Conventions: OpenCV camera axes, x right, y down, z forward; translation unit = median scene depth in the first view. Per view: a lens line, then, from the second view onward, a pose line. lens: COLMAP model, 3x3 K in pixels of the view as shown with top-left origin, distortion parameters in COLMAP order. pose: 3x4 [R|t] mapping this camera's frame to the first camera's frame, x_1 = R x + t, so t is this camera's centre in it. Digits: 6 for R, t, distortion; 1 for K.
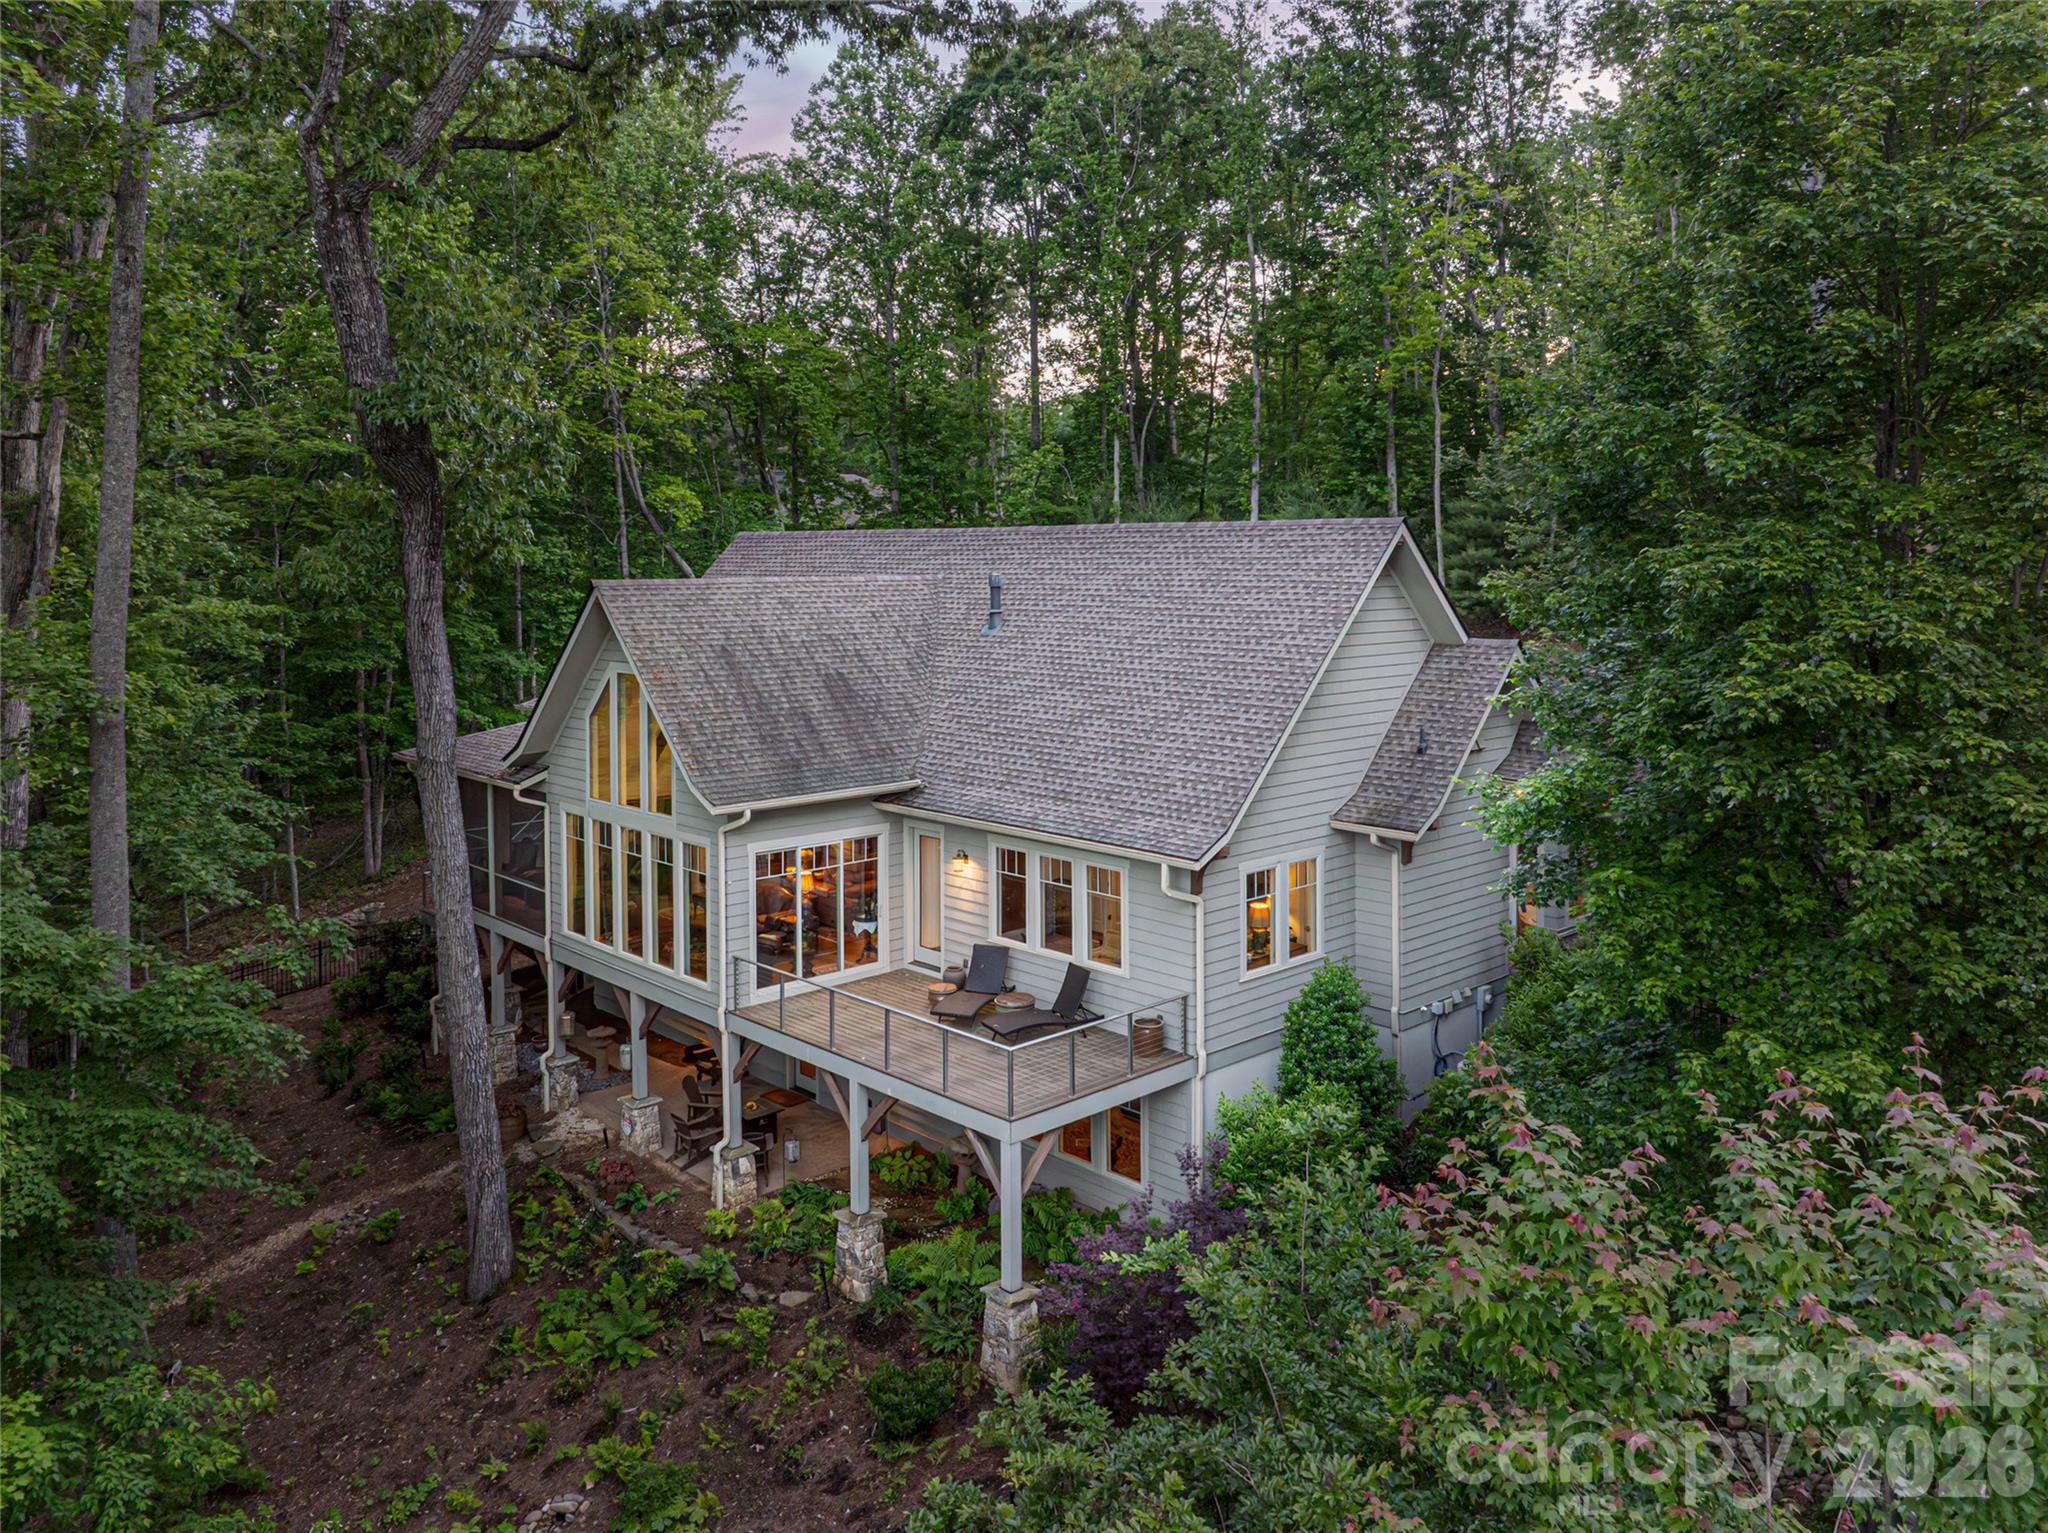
lens RADIAL K [[1431.7, 0, 1092.6], [0, 1431.7, 586.0], [0, 0, 1]] dist [-0.029888, -0.005990]
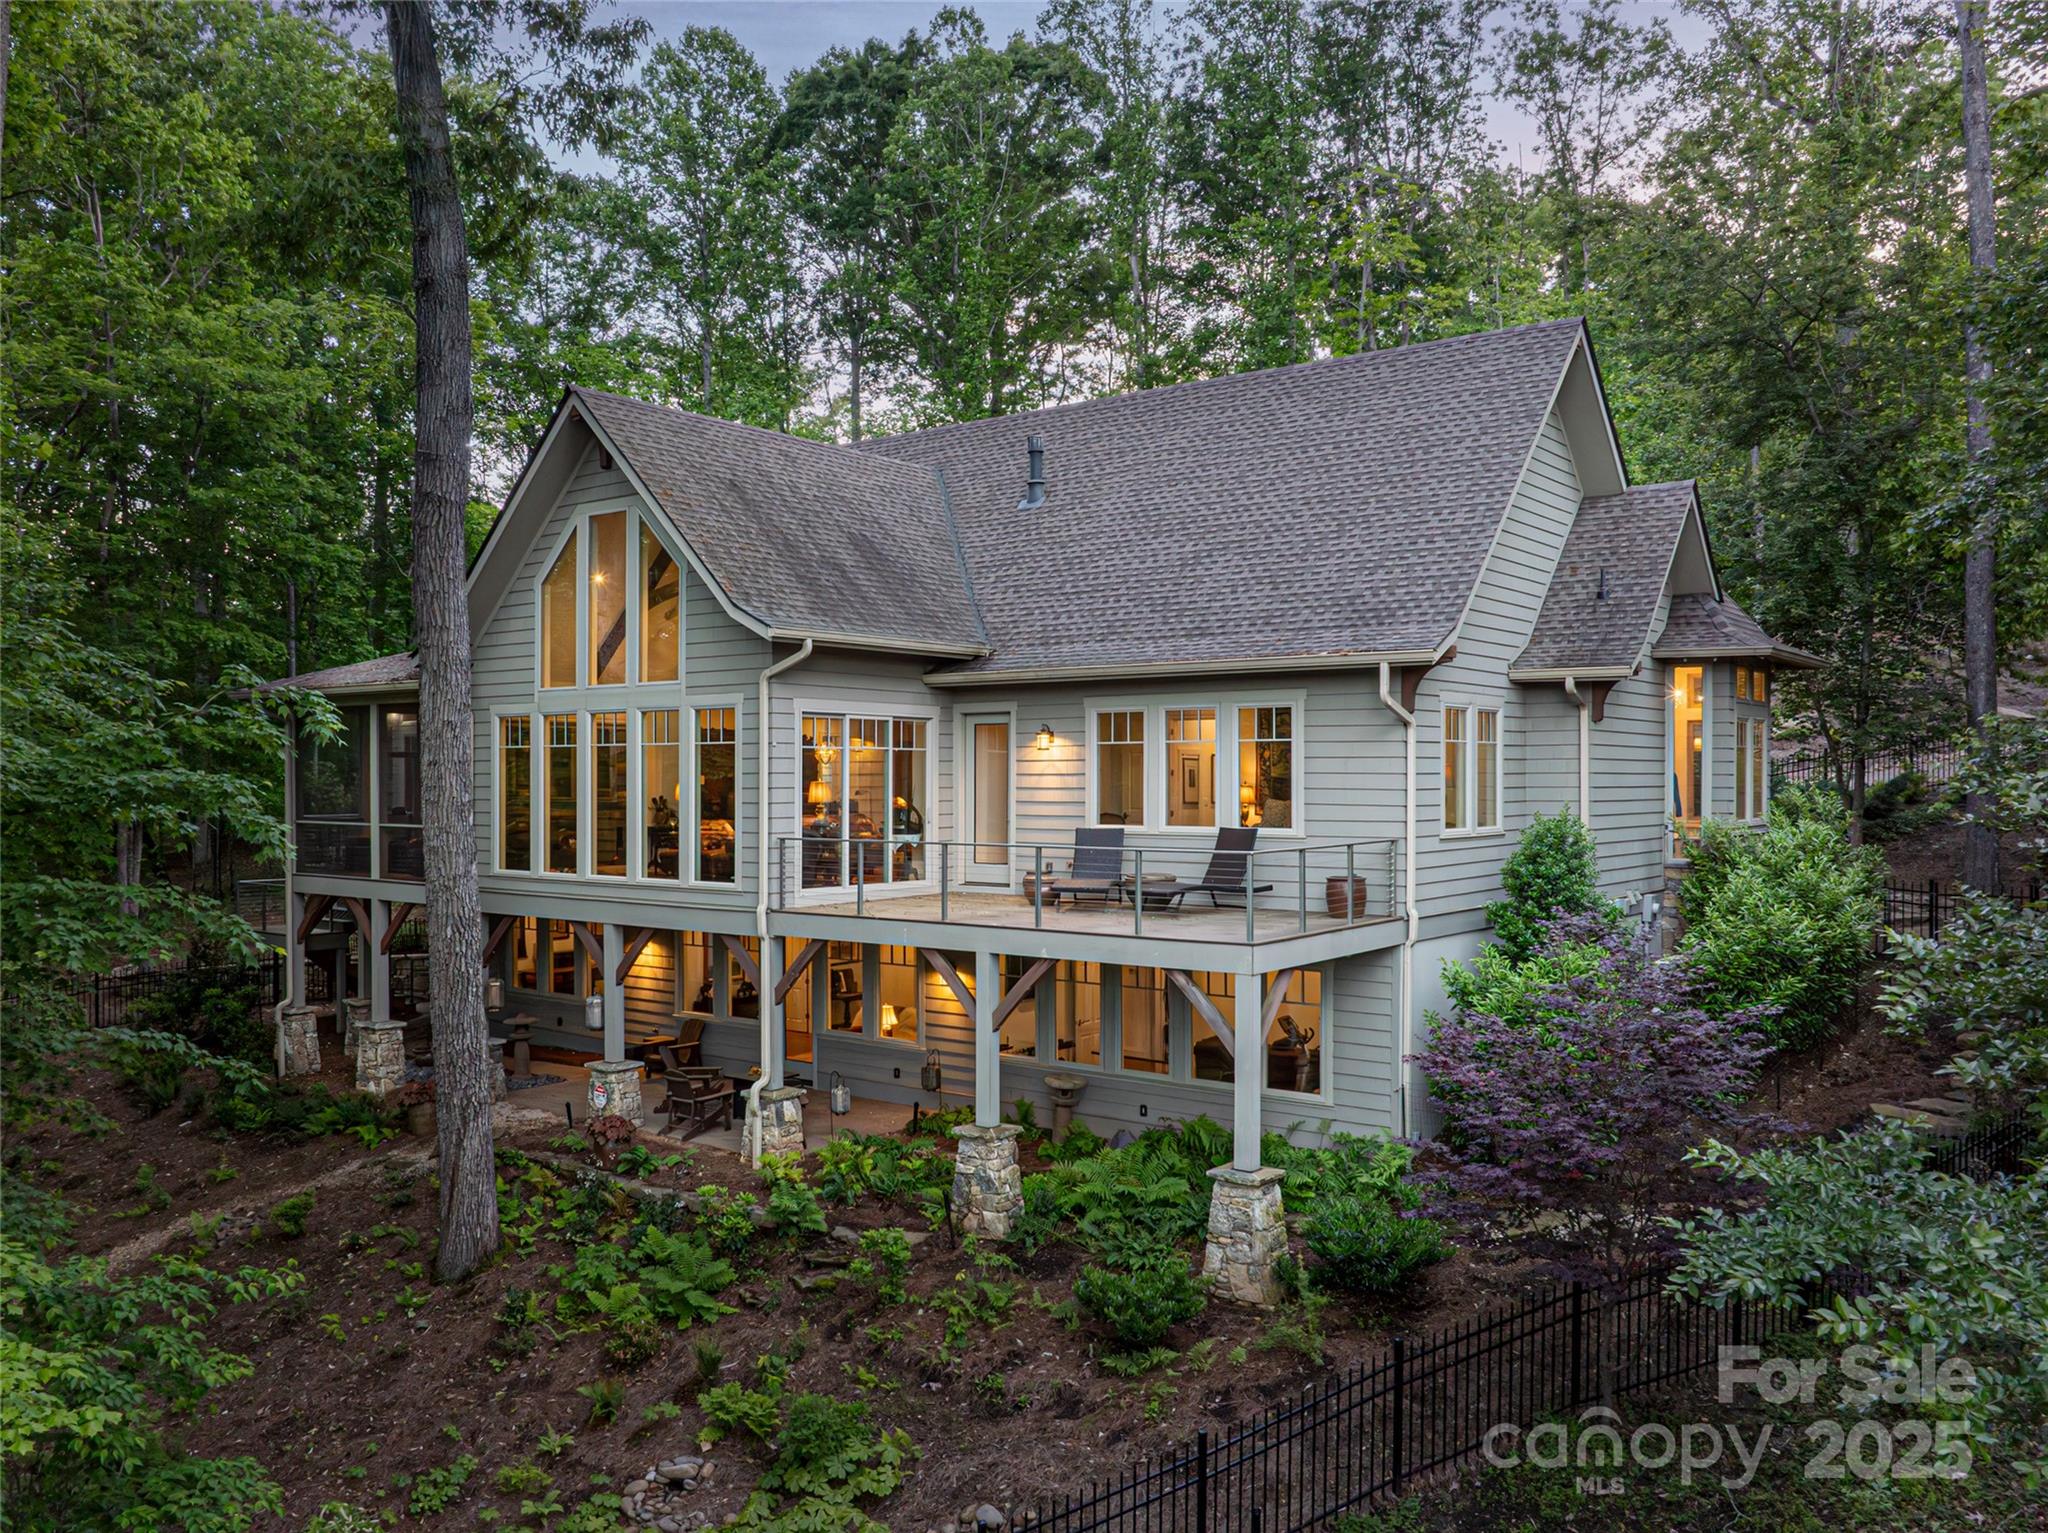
lens RADIAL K [[1501.5, 0, 946.2], [0, 1501.5, 827.5], [0, 0, 1]] dist [-0.036729, -0.007023]
pose [[0.992713, 0.002362, 0.120482, -0.270893], [-0.001496, 0.999972, -0.007280, 0.271020], [-0.120495, 0.007047, 0.992689, 0.186595]]
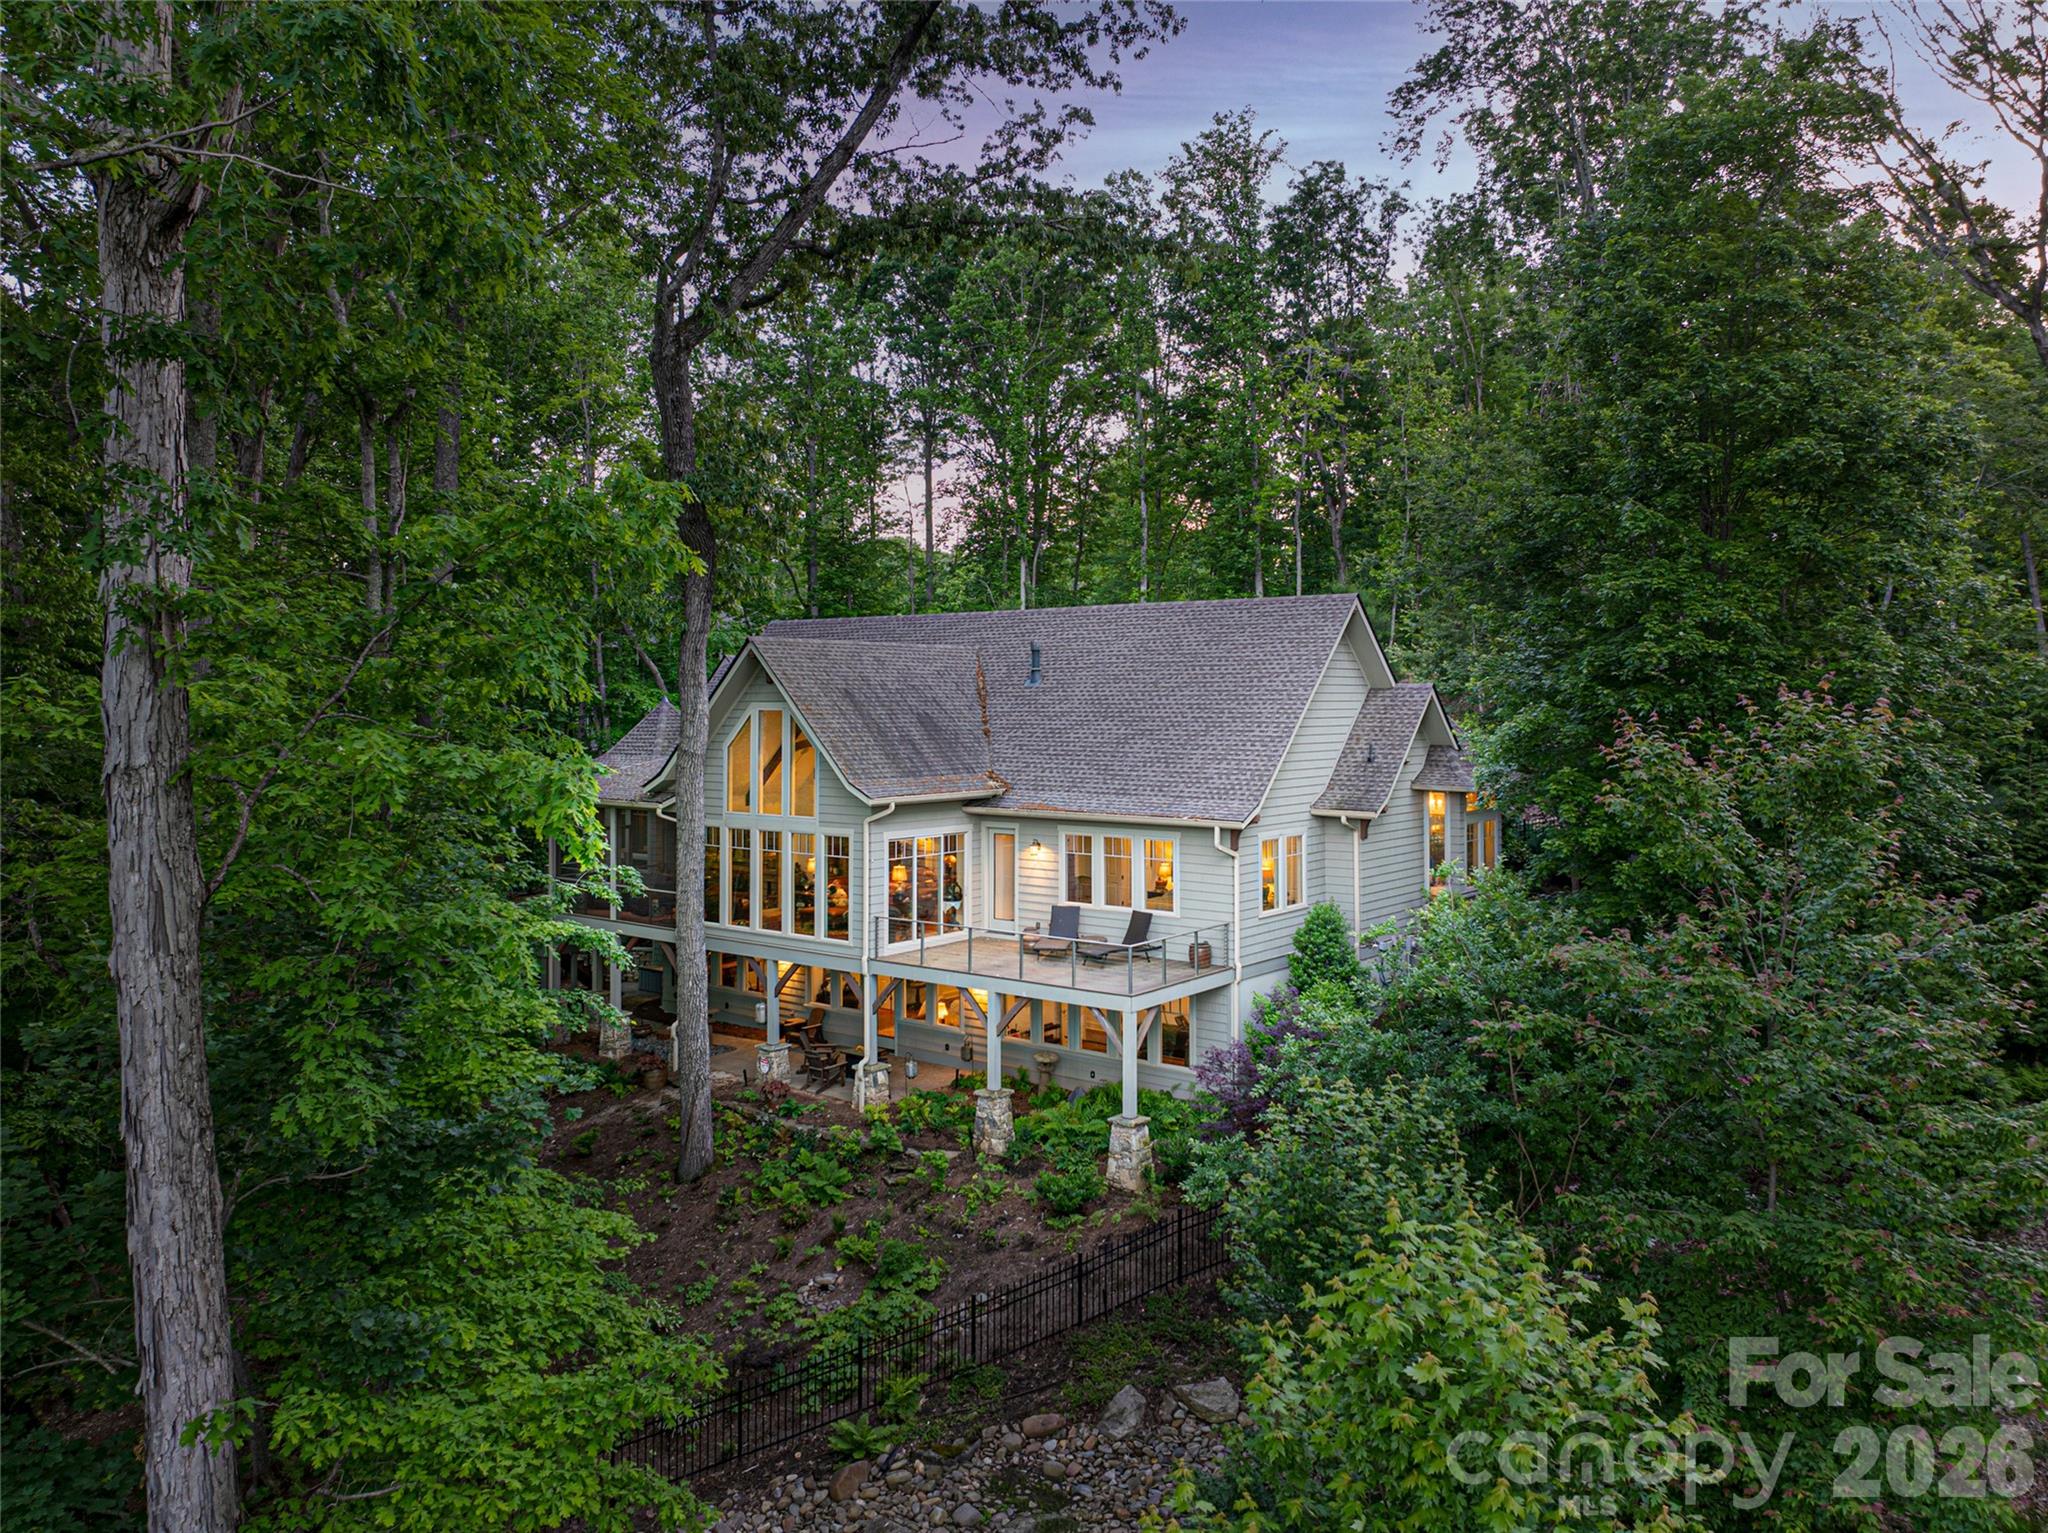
lens RADIAL K [[1431.7, 0, 1054.8], [0, 1431.7, 678.2], [0, 0, 1]] dist [-0.029888, -0.005990]
pose [[0.989550, 0.006217, 0.144056, -0.291206], [0.000146, 0.999026, -0.044118, 0.101794], [-0.144190, 0.043678, 0.988586, -0.358438]]
